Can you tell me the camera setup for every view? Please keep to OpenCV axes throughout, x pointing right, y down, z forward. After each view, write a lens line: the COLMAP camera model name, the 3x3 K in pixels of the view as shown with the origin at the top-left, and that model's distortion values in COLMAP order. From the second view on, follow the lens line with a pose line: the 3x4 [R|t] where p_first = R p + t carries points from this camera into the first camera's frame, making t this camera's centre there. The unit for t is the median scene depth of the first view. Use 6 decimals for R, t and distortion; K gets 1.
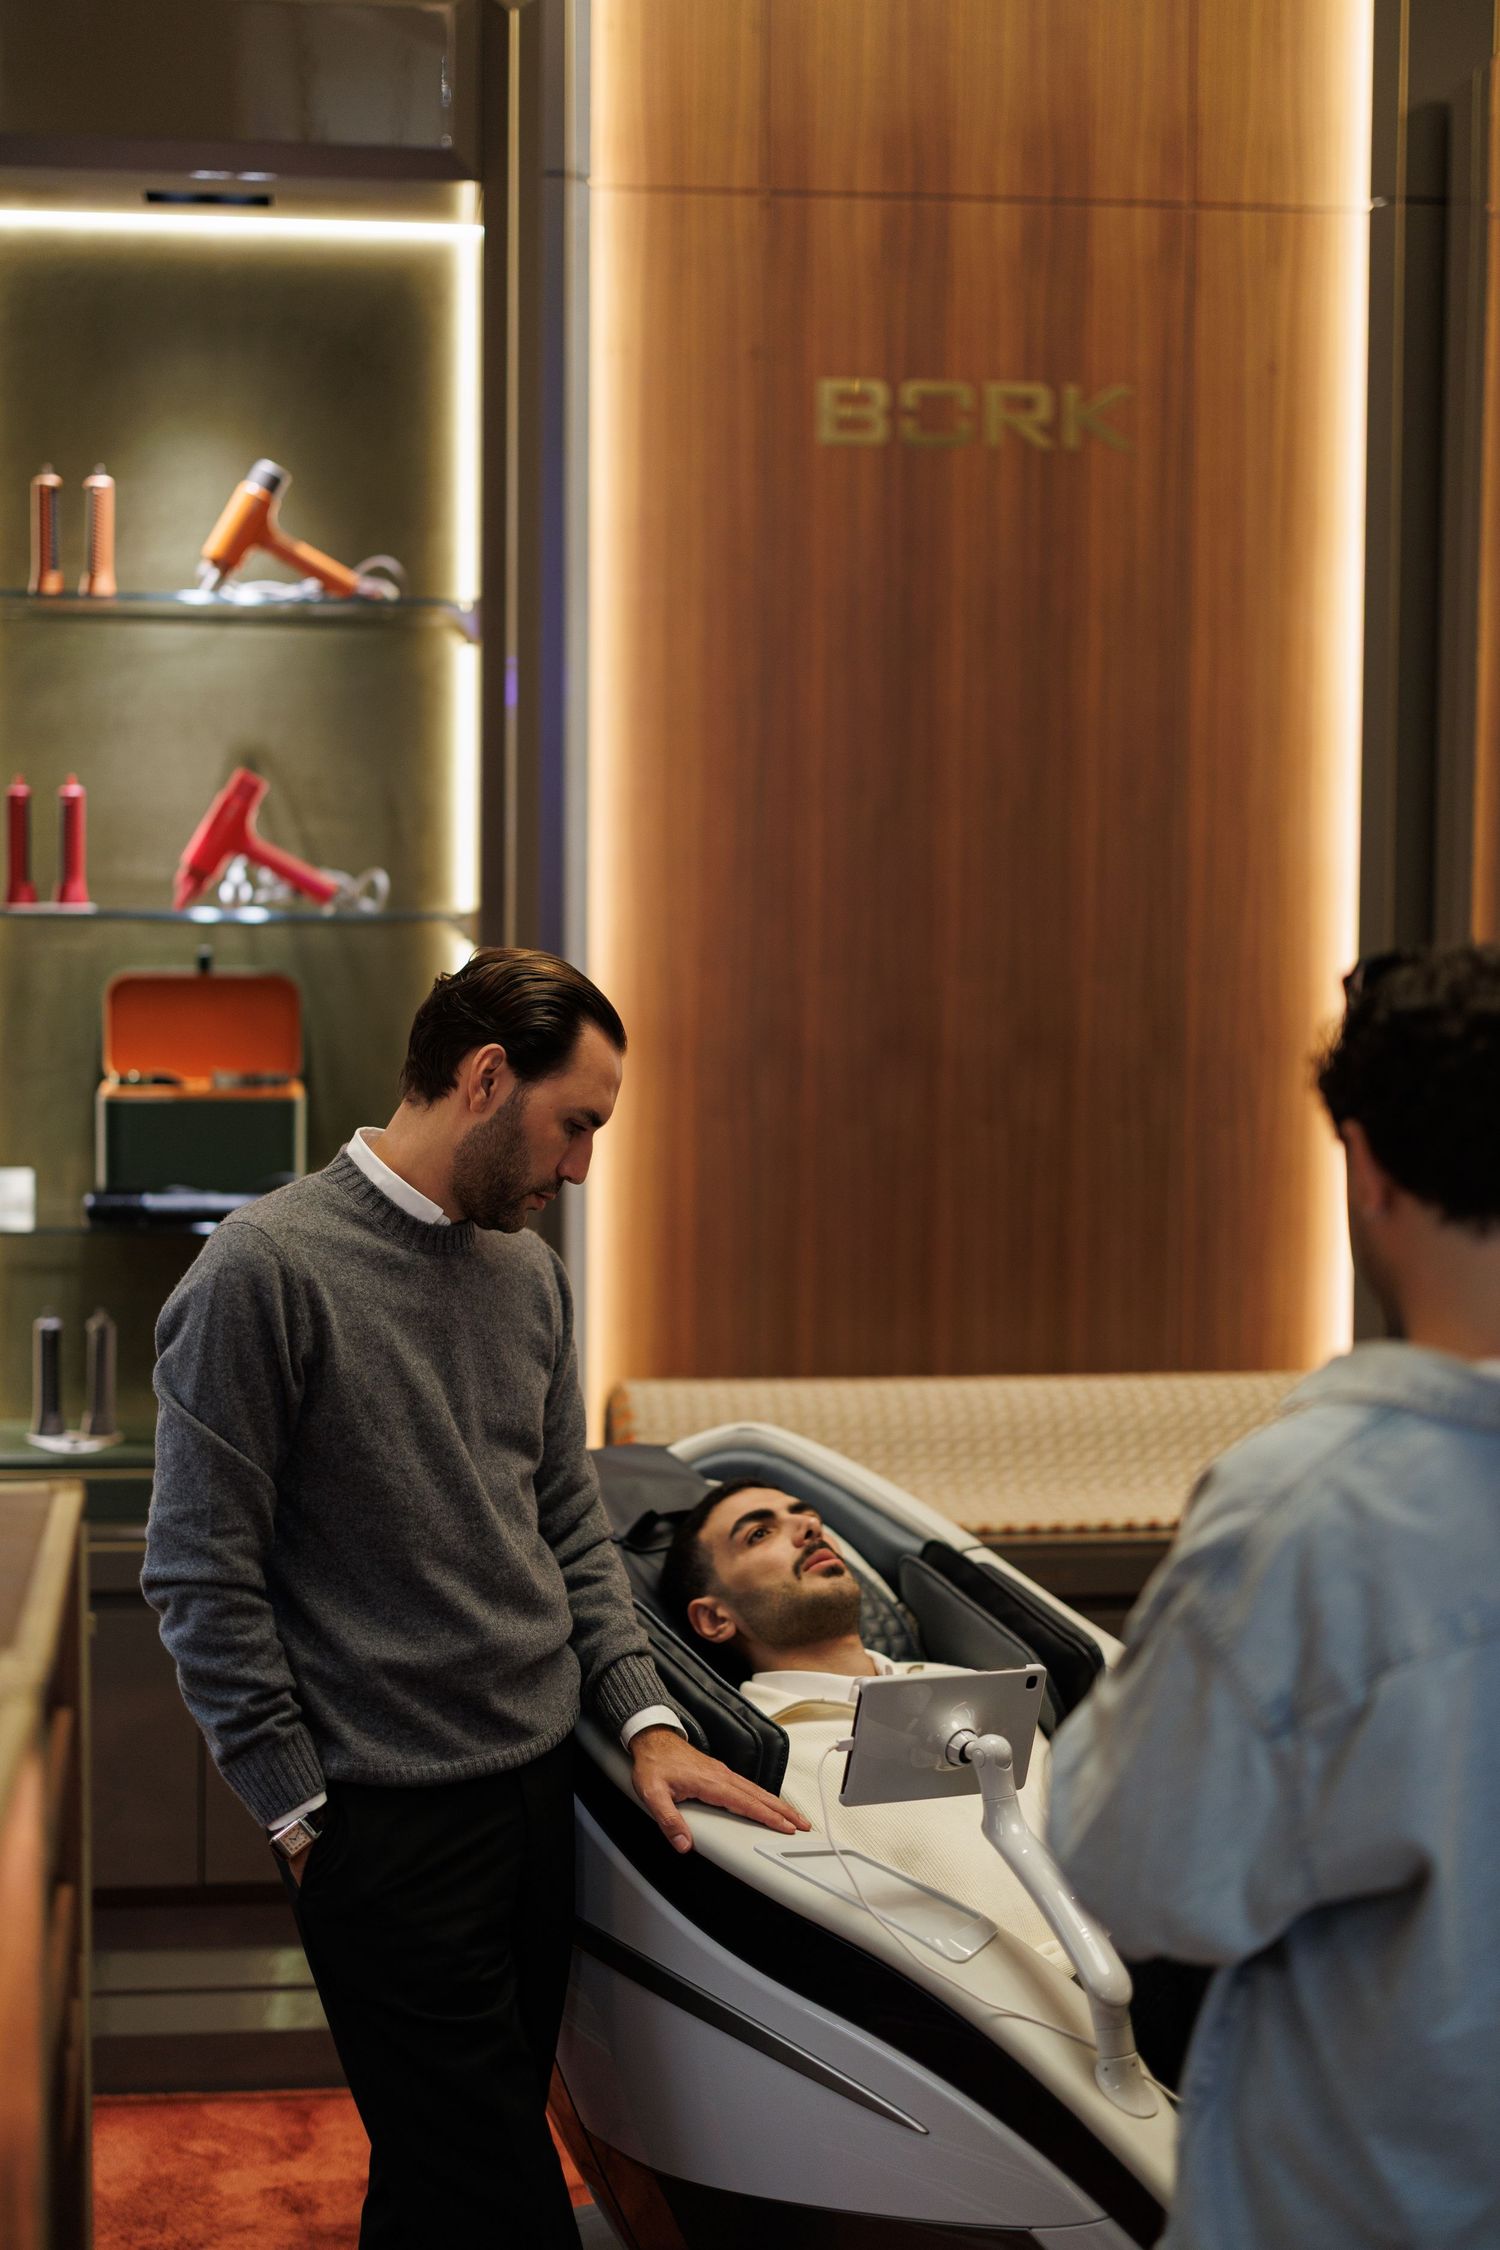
lens RADIAL K [[3265.6, 0, 750.0], [0, 3265.6, 1125.0], [0, 0, 1]] dist [0.203183, 0.002482]
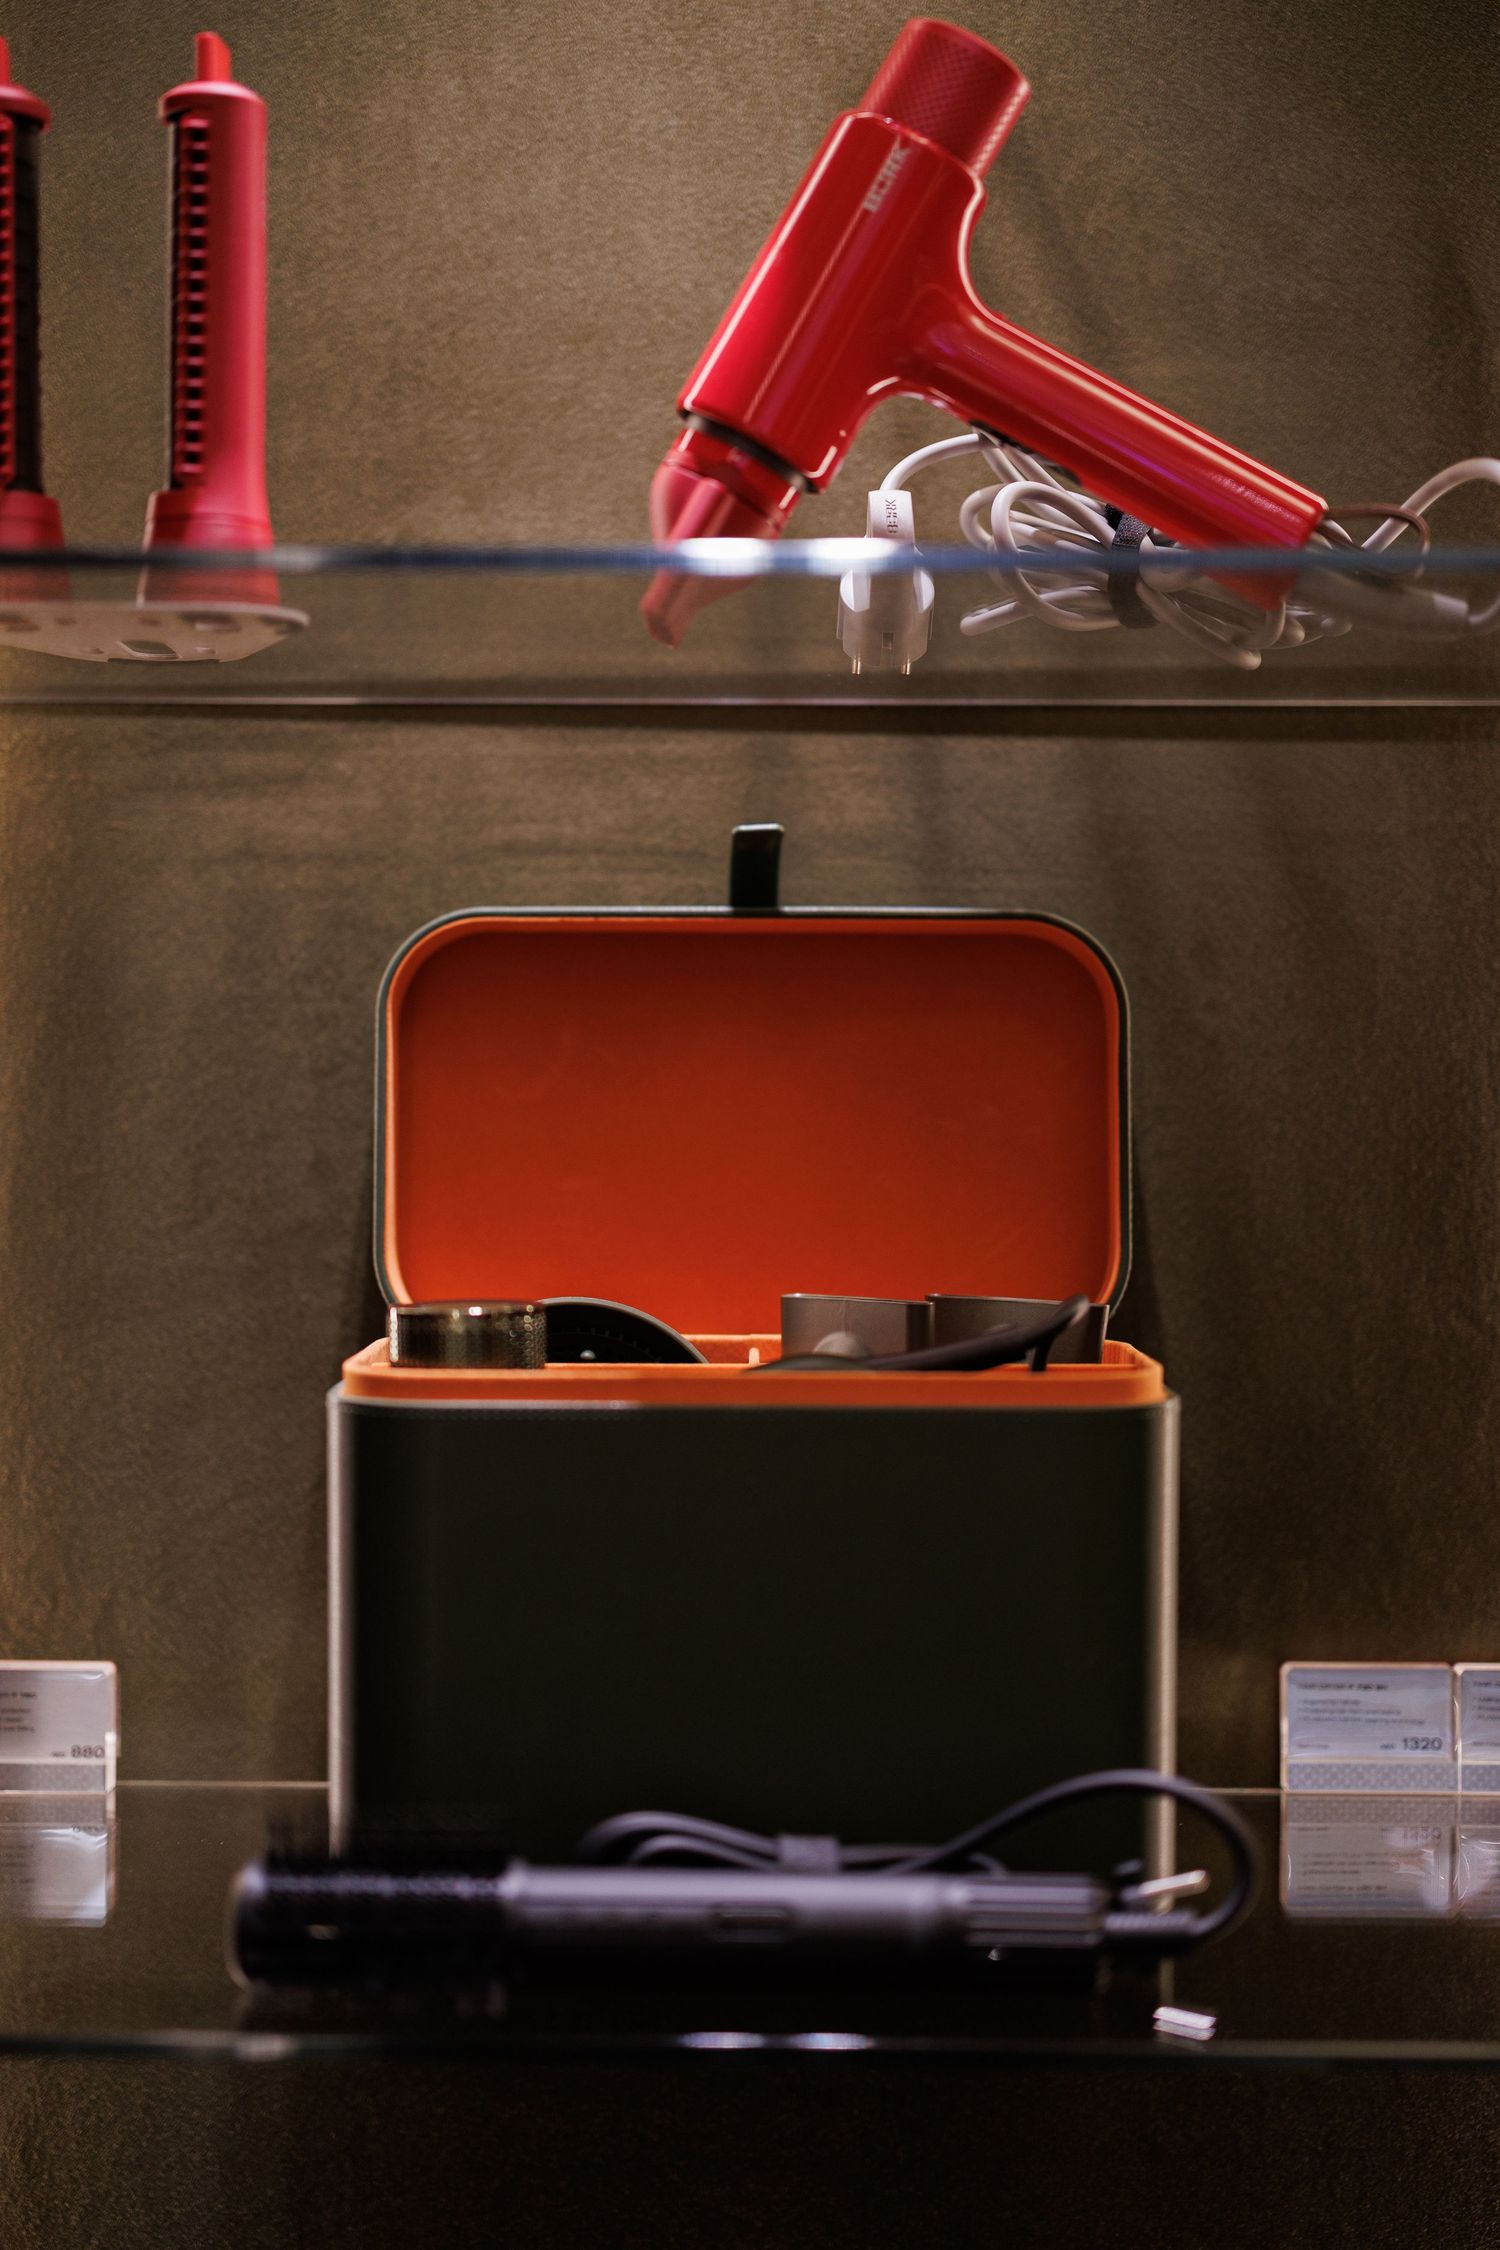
lens RADIAL K [[3265.6, 0, 750.0], [0, 3265.6, 1125.0], [0, 0, 1]] dist [0.203183, 0.002482]
pose [[0.989231, -0.010681, -0.145974, -0.130153], [0.001347, 0.997956, -0.063892, -0.013102], [0.146358, 0.063007, 0.987223, 0.752625]]
